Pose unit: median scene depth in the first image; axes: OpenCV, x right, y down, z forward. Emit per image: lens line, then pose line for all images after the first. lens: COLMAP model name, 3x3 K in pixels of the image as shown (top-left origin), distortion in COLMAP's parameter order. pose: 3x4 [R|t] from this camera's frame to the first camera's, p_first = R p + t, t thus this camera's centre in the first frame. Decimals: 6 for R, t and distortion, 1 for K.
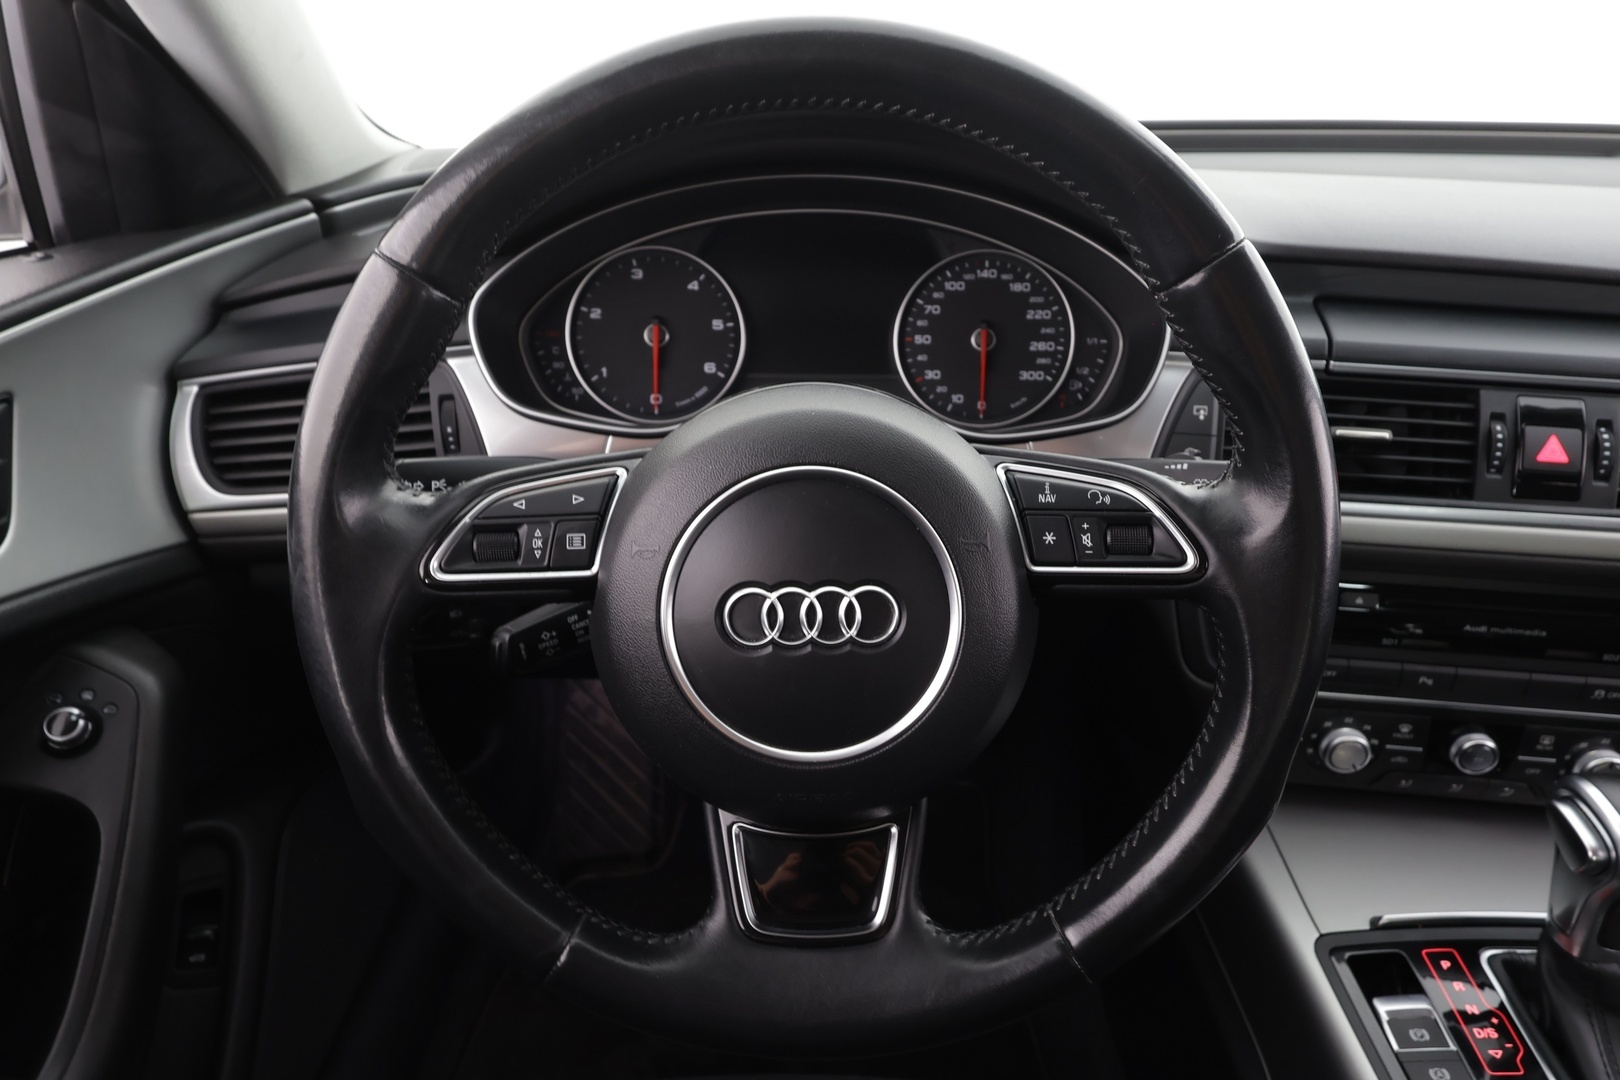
lens RADIAL K [[1027.4, 0, 807.2], [0, 1027.4, 543.5], [0, 0, 1]] dist [-0.002576, 0.000562]
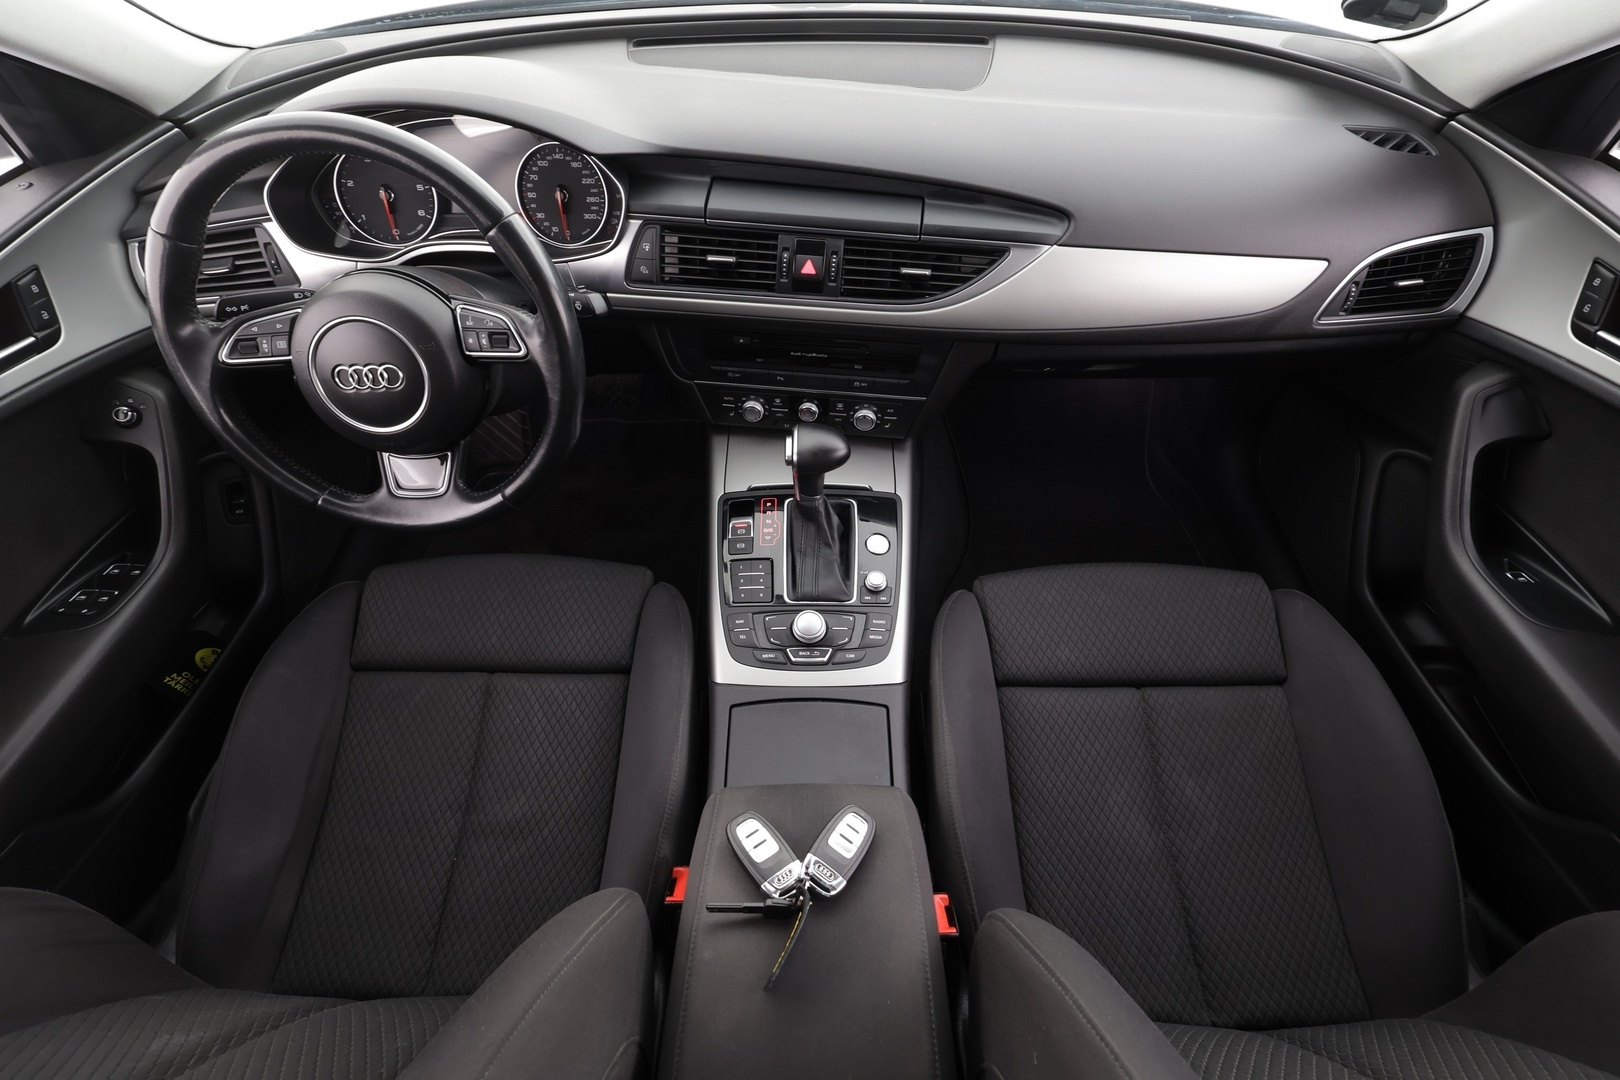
lens RADIAL K [[752.6, 0, 811.0], [0, 752.6, 544.8], [0, 0, 1]] dist [-0.004981, 0.000646]
pose [[0.999813, -0.017652, 0.007955, 0.624335], [0.013069, 0.918403, 0.395430, -0.155576], [-0.014286, -0.395252, 0.918462, -0.528892]]
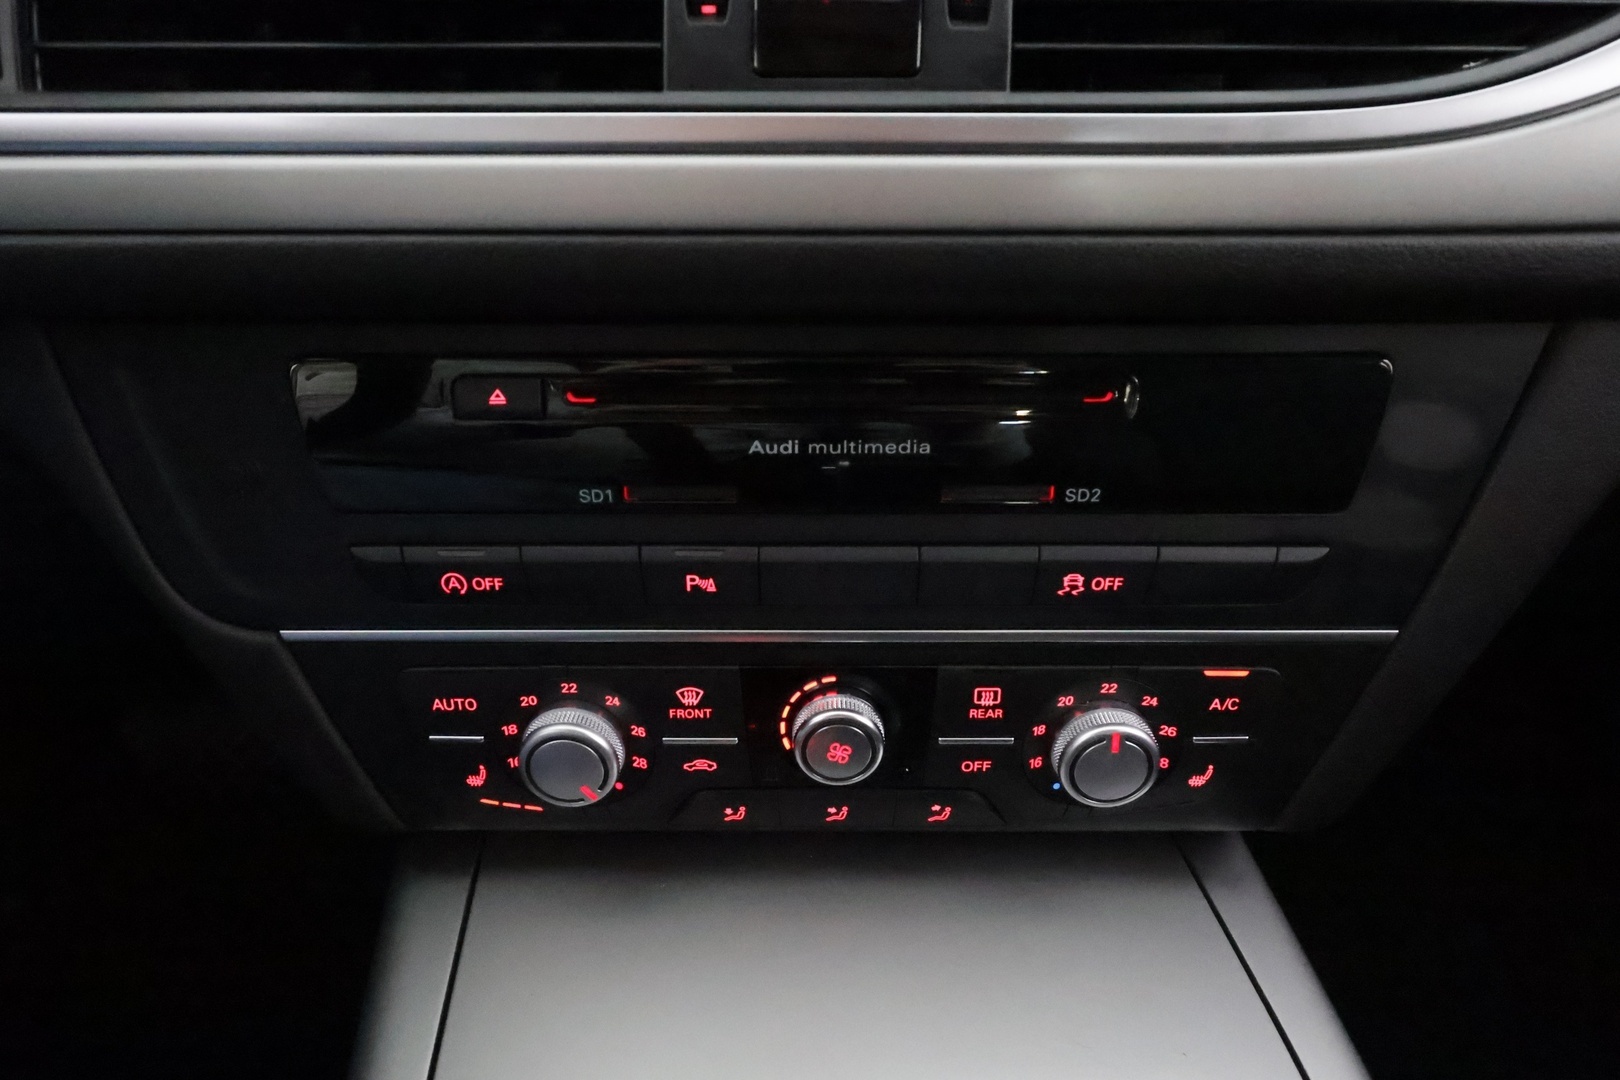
lens RADIAL K [[956.8, 0, 810.0], [0, 956.8, 540.0], [0, 0, 1]] dist [0.000761, 0.001173]
pose [[0.991159, -0.065351, 0.115470, 0.582396], [0.065702, 0.997839, 0.000770, 0.114231], [-0.115271, 0.006824, 0.993311, 0.574576]]
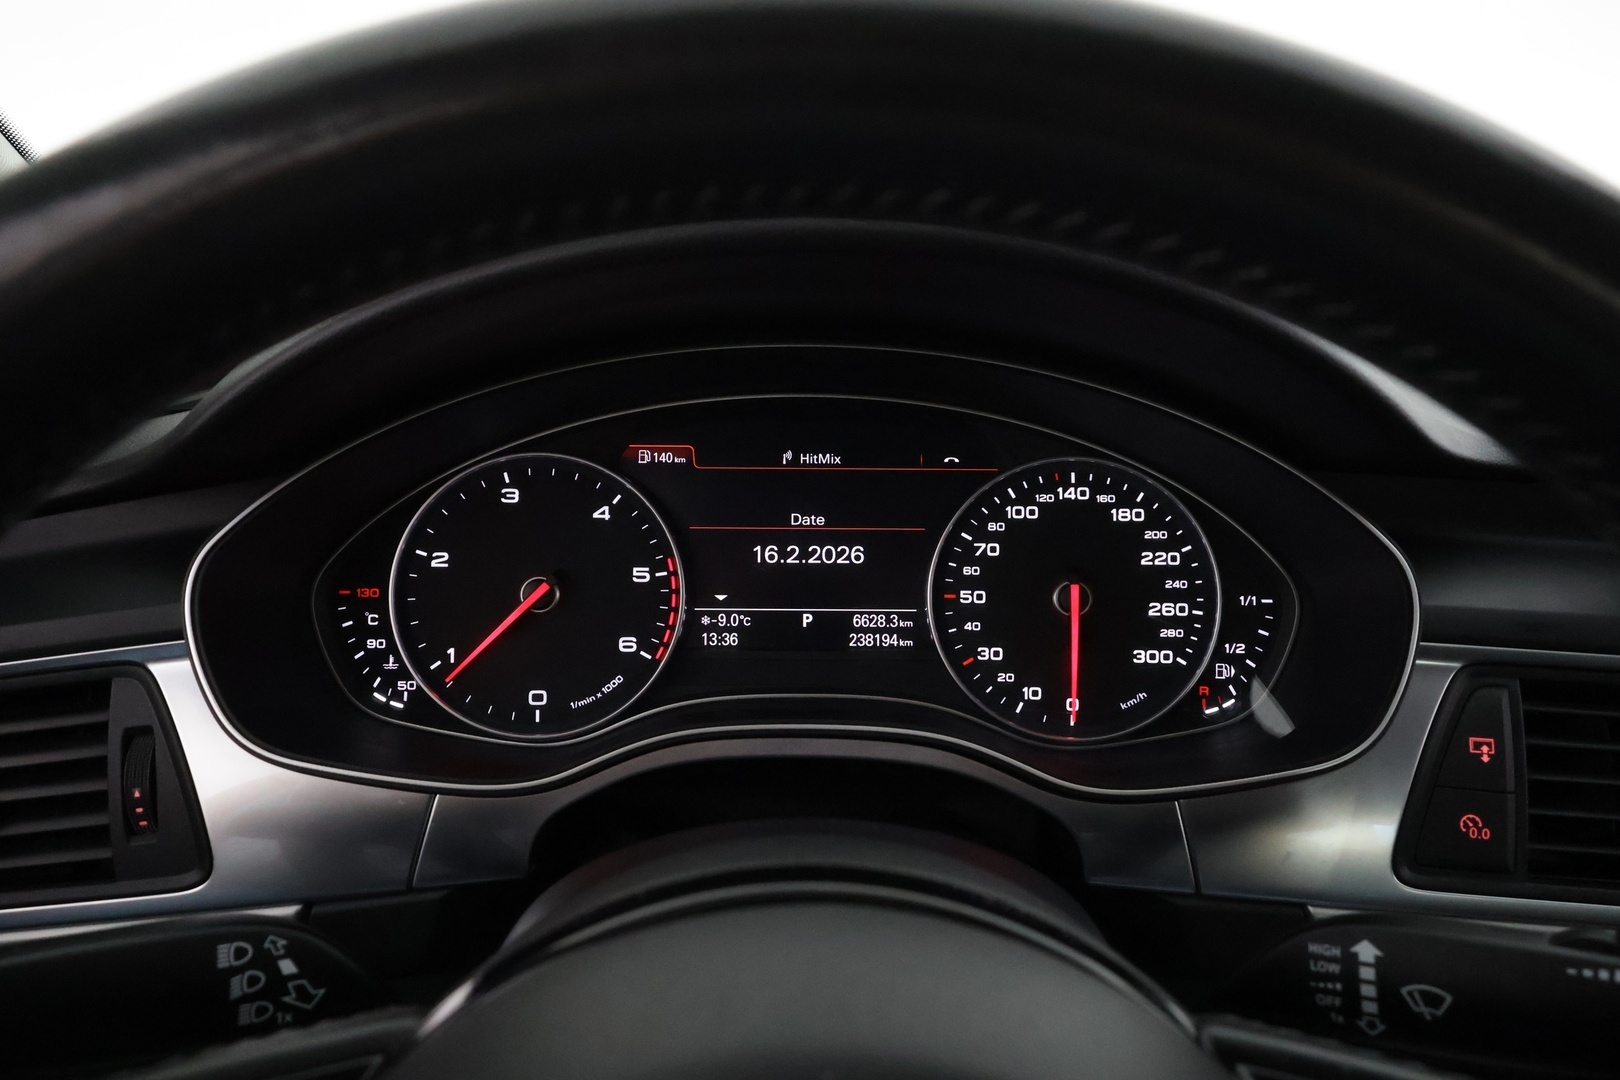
lens RADIAL K [[1097.0, 0, 810.0], [0, 1097.0, 540.0], [0, 0, 1]] dist [-0.001260, 0.000340]
pose [[0.999672, -0.005186, 0.025076, -0.002111], [0.008775, 0.989359, -0.145232, -0.144188], [-0.024056, 0.145404, 0.989080, 0.360728]]
